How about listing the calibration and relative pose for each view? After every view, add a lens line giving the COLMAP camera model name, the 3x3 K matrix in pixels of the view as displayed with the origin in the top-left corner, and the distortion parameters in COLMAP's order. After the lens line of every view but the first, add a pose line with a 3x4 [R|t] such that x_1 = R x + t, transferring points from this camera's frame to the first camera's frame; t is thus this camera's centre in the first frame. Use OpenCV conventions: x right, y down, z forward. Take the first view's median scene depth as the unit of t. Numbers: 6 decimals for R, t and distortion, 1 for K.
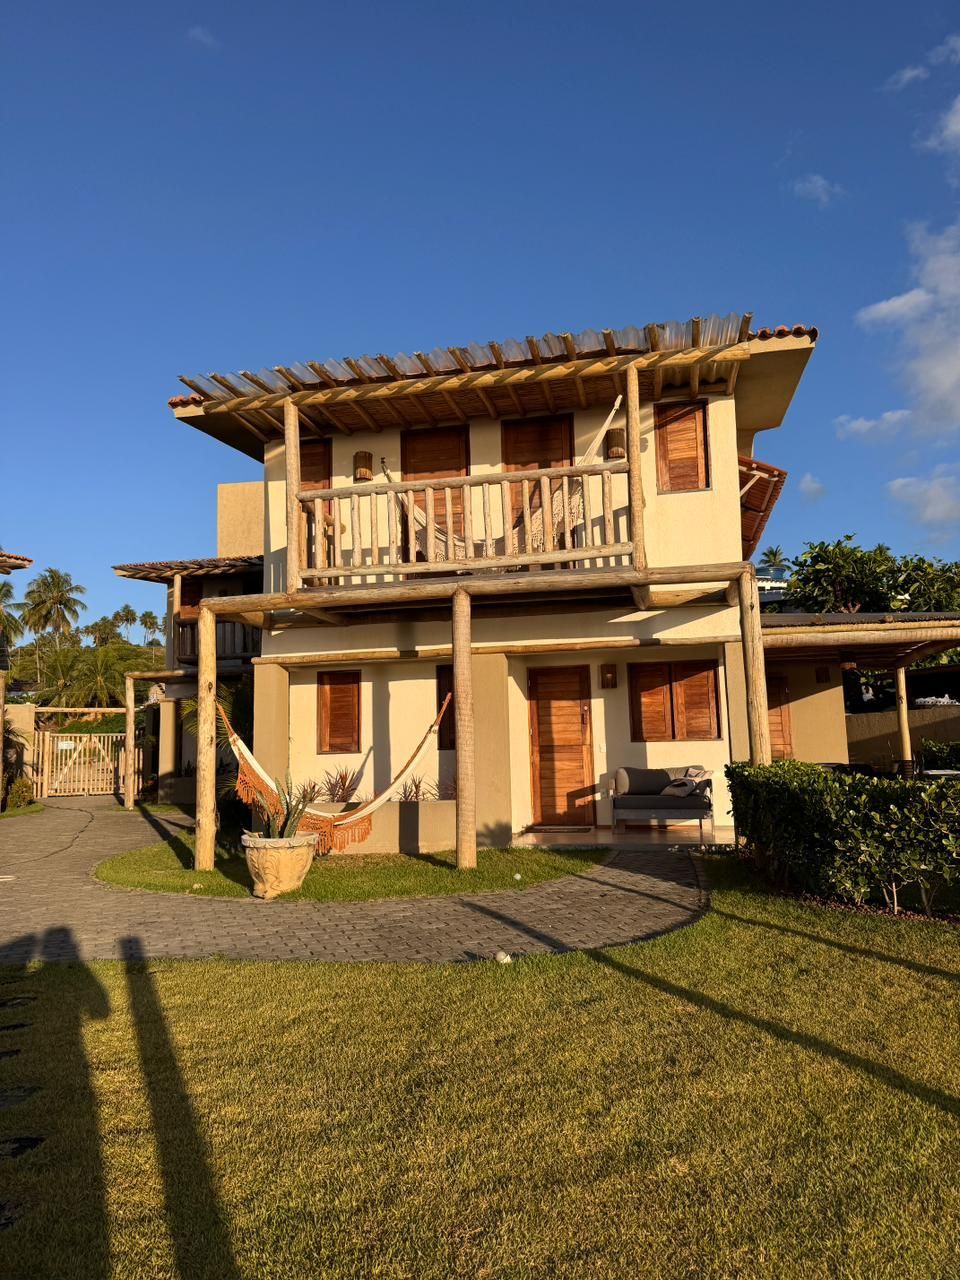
lens RADIAL K [[855.3, 0, 496.4], [0, 855.3, 640.4], [0, 0, 1]] dist [-0.000120, -0.111342]
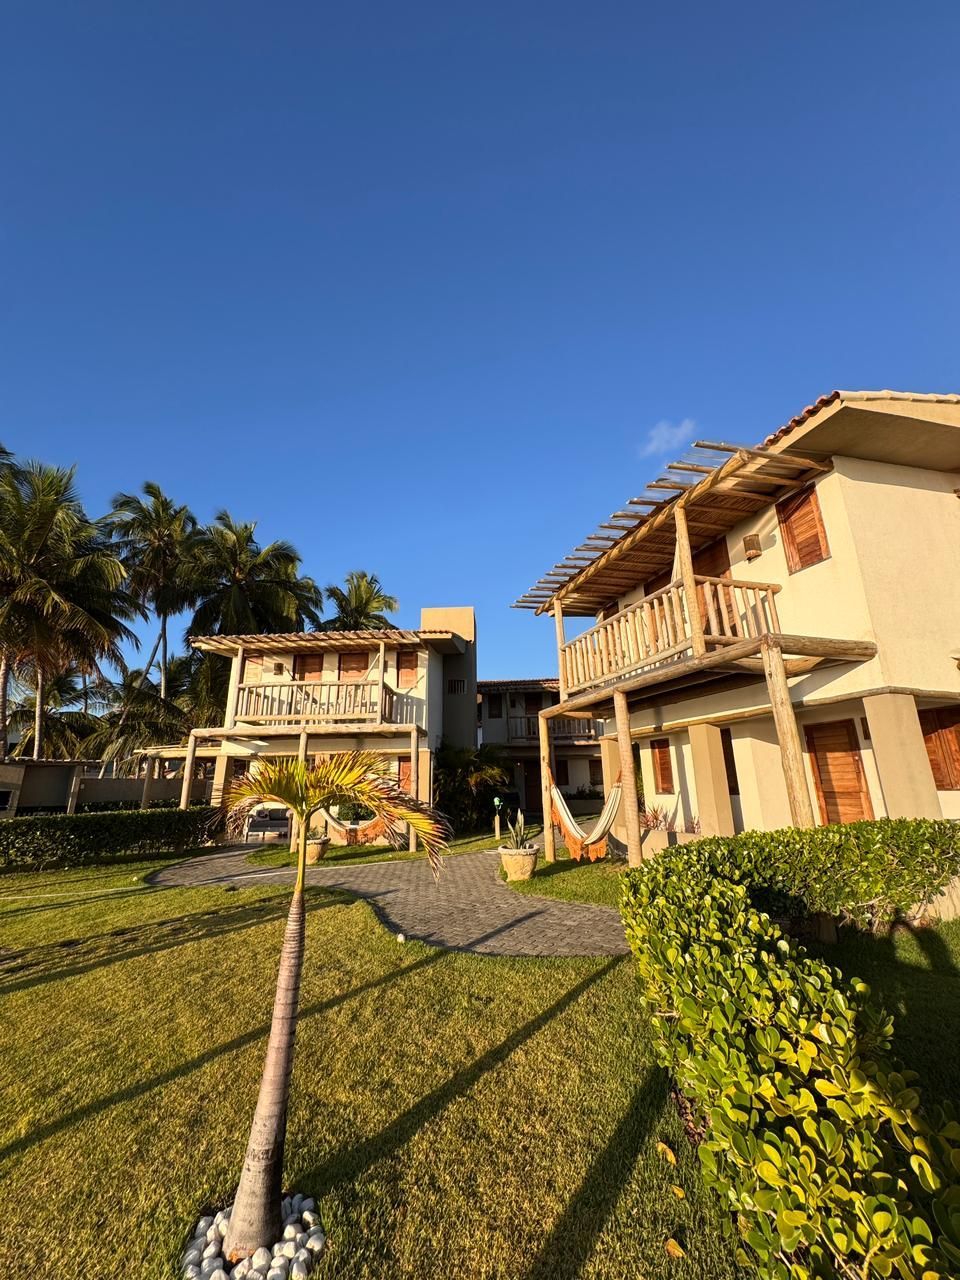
lens RADIAL K [[508.1, 0, 478.5], [0, 508.1, 634.9], [0, 0, 1]] dist [-0.002630, -0.000179]
pose [[0.530154, -0.230077, -0.816089, 0.441027], [0.113076, 0.973069, -0.200877, -0.000825], [0.840328, 0.014215, 0.541893, 0.224664]]
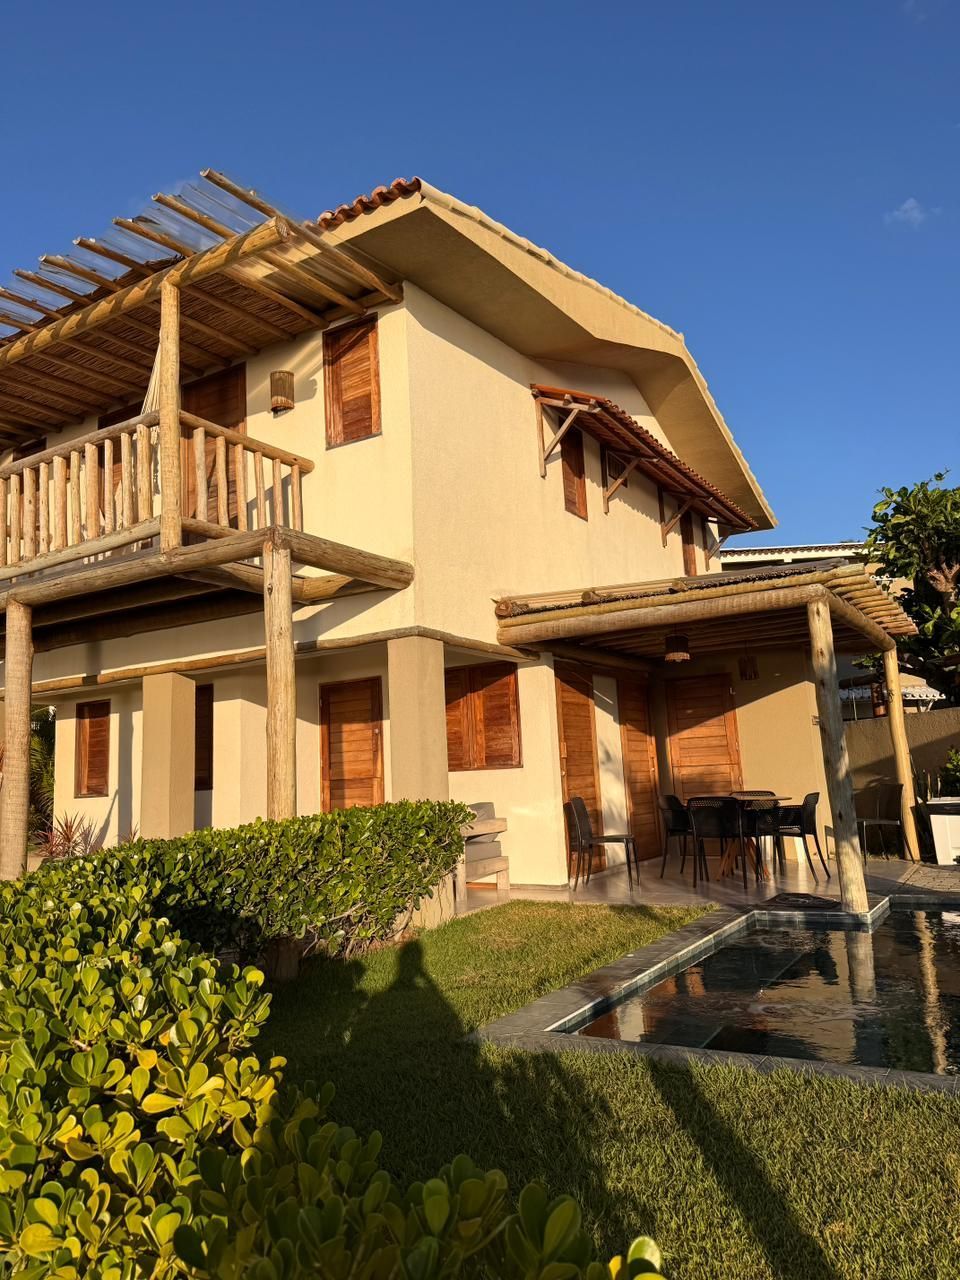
lens RADIAL K [[902.4, 0, 469.6], [0, 902.4, 628.9], [0, 0, 1]] dist [0.033907, -0.041877]
pose [[0.953191, -0.075960, -0.292672, 0.458058], [0.068888, 0.997031, -0.034408, 0.020242], [0.294417, 0.012636, 0.955594, 0.234033]]
